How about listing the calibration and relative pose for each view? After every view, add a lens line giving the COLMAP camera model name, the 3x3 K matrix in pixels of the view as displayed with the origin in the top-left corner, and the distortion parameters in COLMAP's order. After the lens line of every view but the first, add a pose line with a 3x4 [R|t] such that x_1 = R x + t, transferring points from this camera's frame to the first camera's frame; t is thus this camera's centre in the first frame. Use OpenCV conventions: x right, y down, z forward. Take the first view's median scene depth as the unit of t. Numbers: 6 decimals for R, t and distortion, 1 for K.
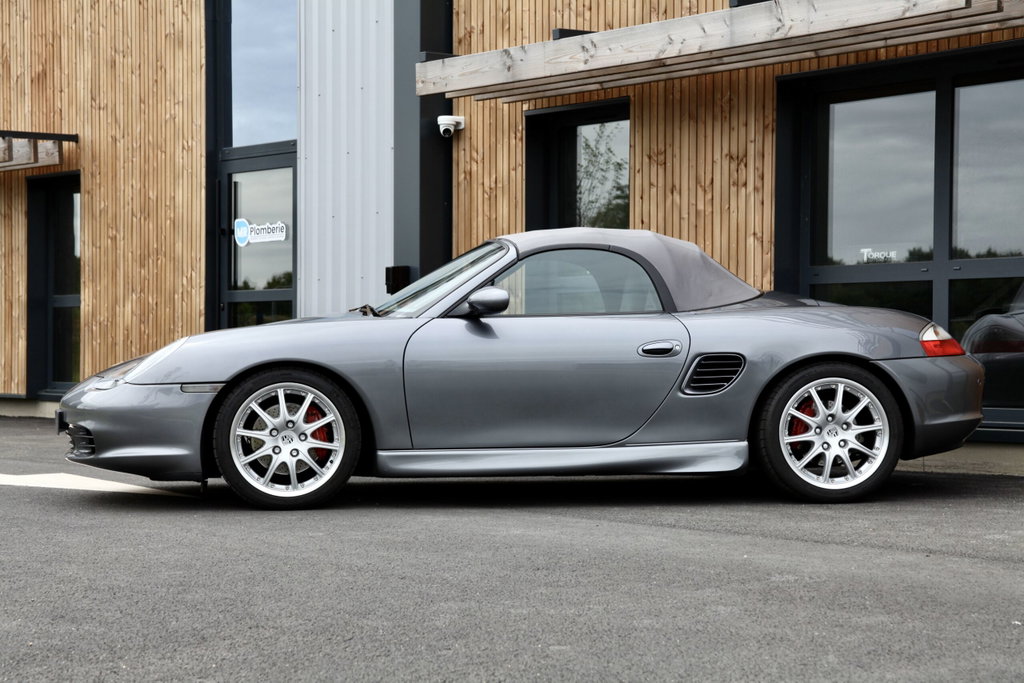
lens RADIAL K [[2159.9, 0, 512.2], [0, 2159.9, 342.1], [0, 0, 1]] dist [0.075218, 0.281837]
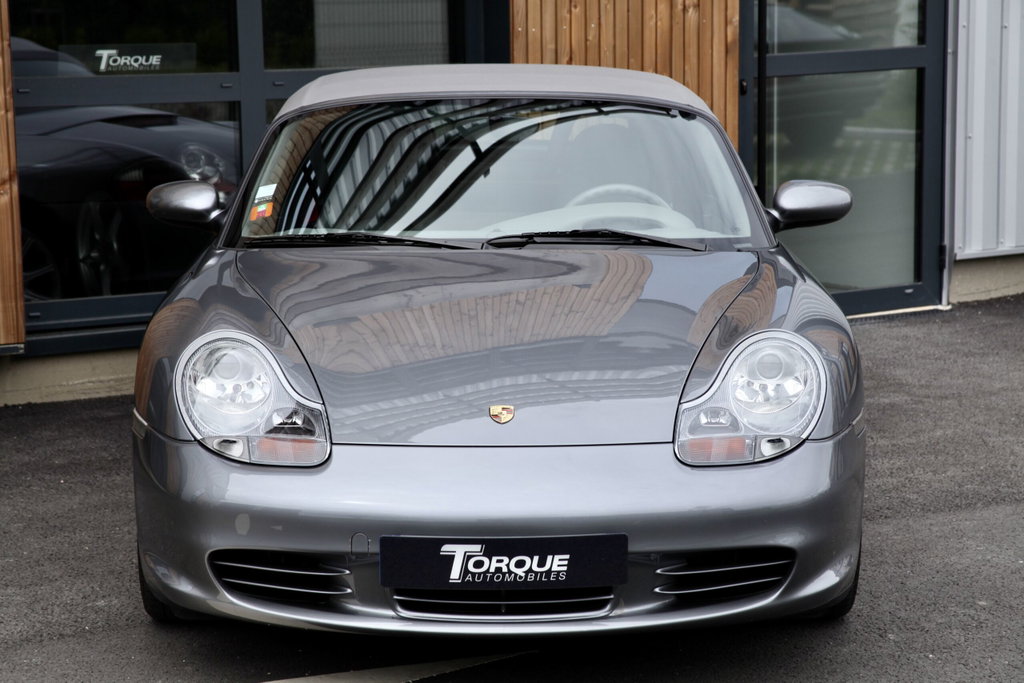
lens RADIAL K [[2743.9, 0, 510.2], [0, 2743.9, 340.5], [0, 0, 1]] dist [0.566986, -0.541603]
pose [[0.108380, -0.160783, 0.981021, -0.901127], [-0.010875, 0.986583, 0.162896, -0.132057], [-0.994050, -0.028323, 0.105177, 1.126576]]
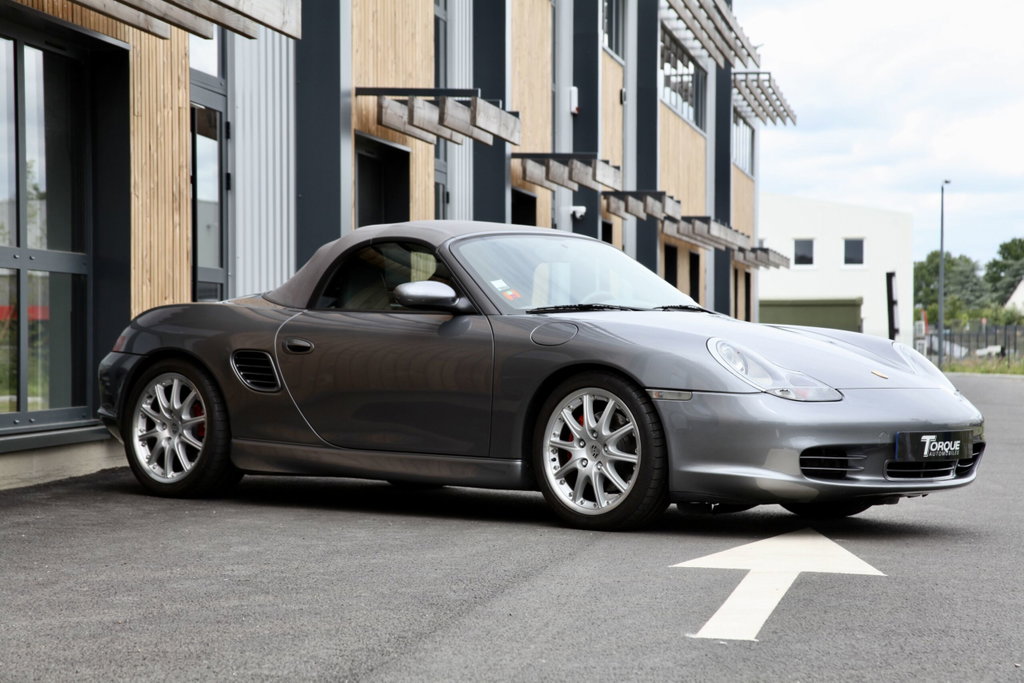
lens RADIAL K [[2526.6, 0, 511.6], [0, 2526.6, 340.0], [0, 0, 1]] dist [0.492600, -0.438293]
pose [[-0.663458, -0.022910, 0.747863, -0.983797], [-0.035381, 0.999374, -0.000774, -0.008942], [-0.747376, -0.026973, -0.663853, 2.107366]]
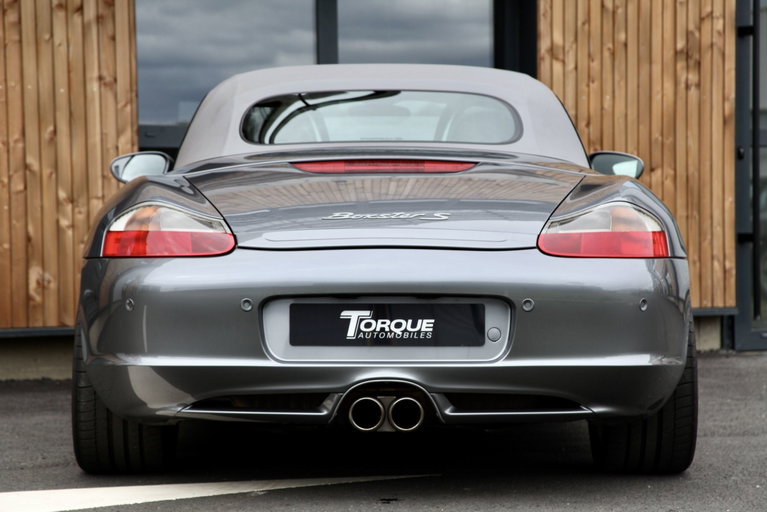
lens RADIAL K [[2315.8, 0, 385.0], [0, 2315.8, 254.0], [0, 0, 1]] dist [0.882835, -1.453423]
pose [[0.252254, -0.017708, 0.967499, -0.961691], [0.001234, 0.999838, 0.017978, -0.004793], [-0.967660, -0.003341, 0.252235, 1.012503]]
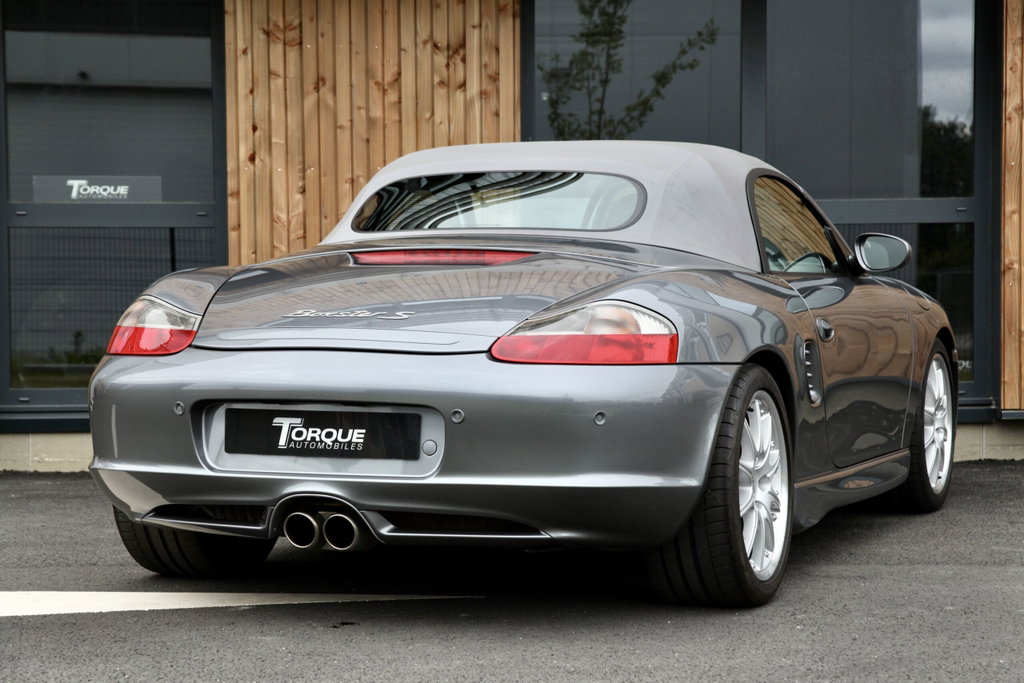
lens RADIAL K [[2411.4, 0, 509.5], [0, 2411.4, 346.6], [0, 0, 1]] dist [0.394258, 0.040890]
pose [[0.599498, -0.023759, 0.800023, -0.776853], [-0.001193, 0.999532, 0.030578, -0.015844], [-0.800375, -0.019286, 0.599189, 0.734708]]
